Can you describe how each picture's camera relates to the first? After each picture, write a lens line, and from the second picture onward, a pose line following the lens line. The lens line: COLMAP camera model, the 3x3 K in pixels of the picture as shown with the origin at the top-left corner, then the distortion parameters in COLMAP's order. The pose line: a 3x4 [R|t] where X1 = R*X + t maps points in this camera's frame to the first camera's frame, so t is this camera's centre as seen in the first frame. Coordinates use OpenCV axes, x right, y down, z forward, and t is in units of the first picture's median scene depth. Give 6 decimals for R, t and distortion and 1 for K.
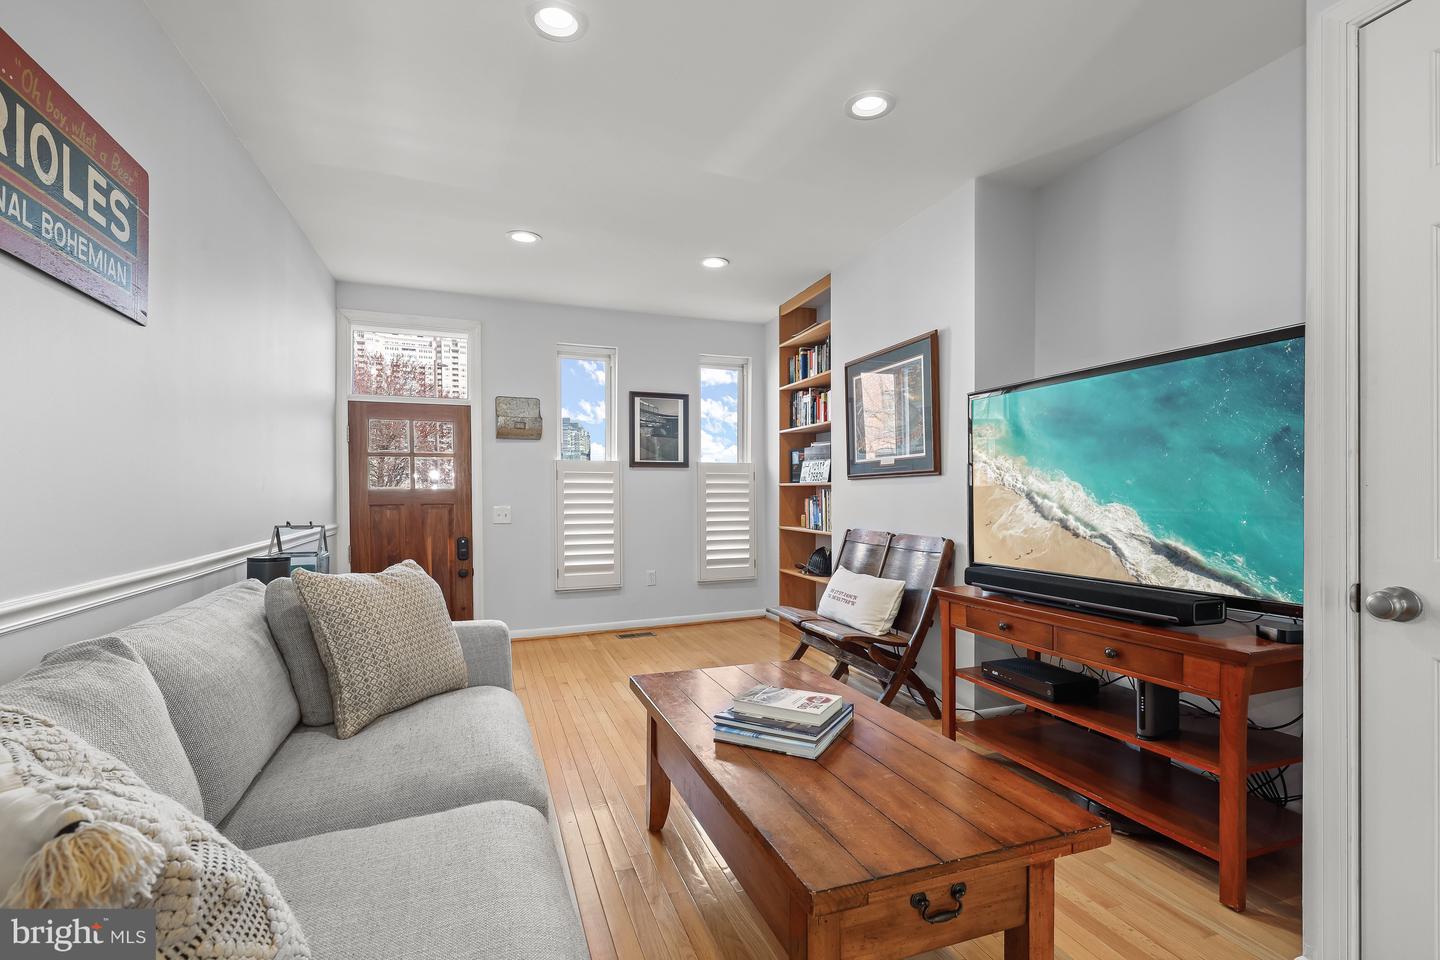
lens RADIAL K [[669.9, 0, 718.0], [0, 669.9, 507.7], [0, 0, 1]] dist [-0.001984, 0.000296]
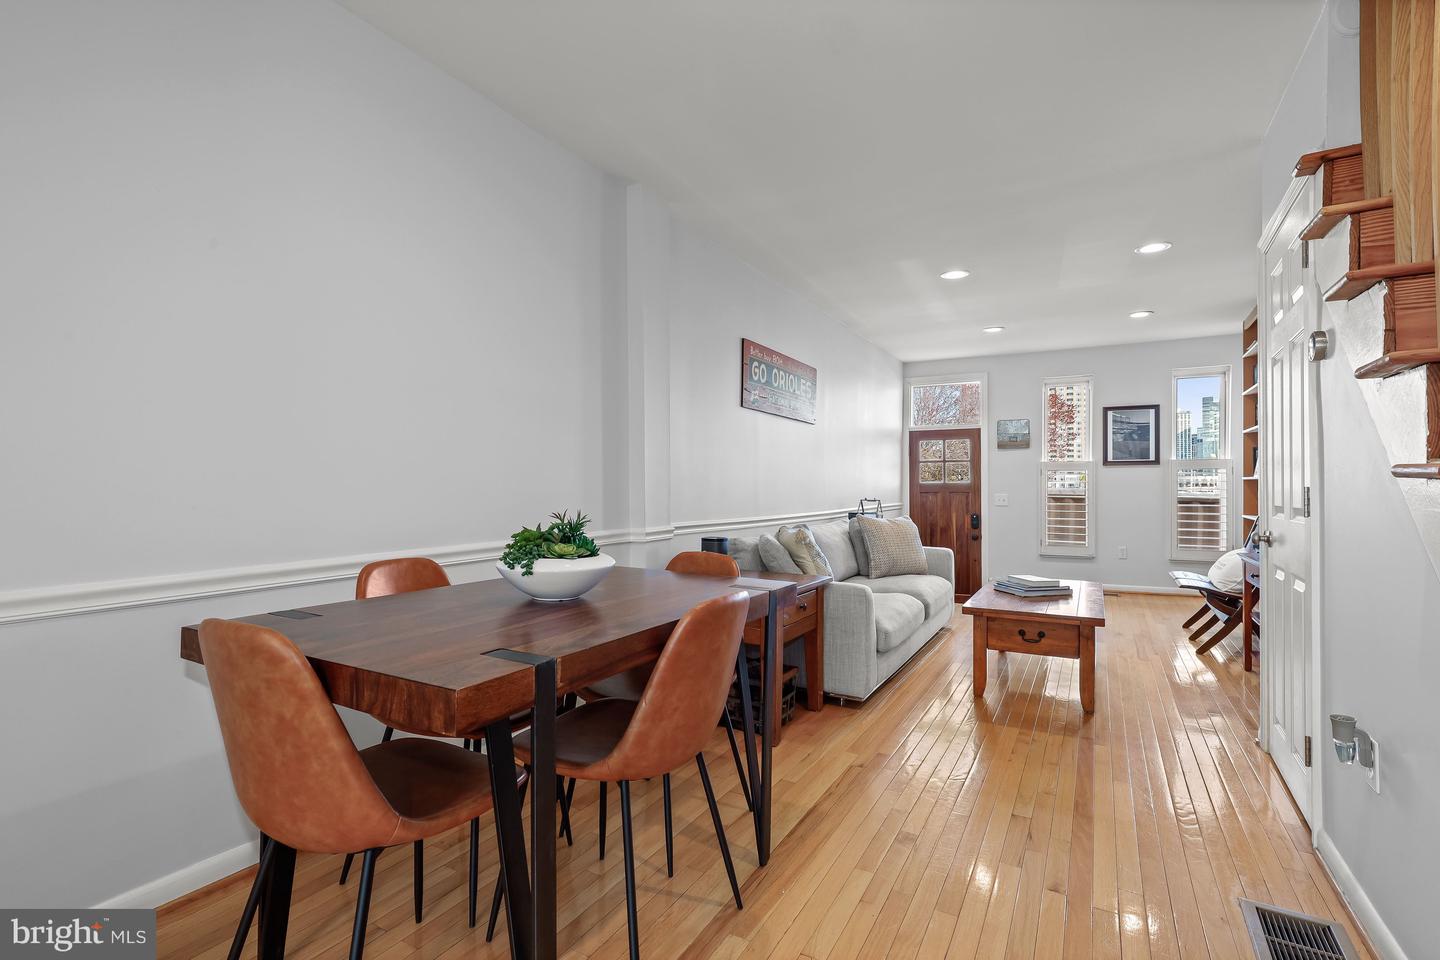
lens RADIAL K [[669.9, 0, 719.9], [0, 669.9, 463.8], [0, 0, 1]] dist [-0.001984, 0.000296]
pose [[0.650952, -0.023373, -0.758759, 0.553726], [-0.017463, 0.998800, -0.045749, 0.013223], [0.758918, 0.043031, 0.649763, -0.612769]]
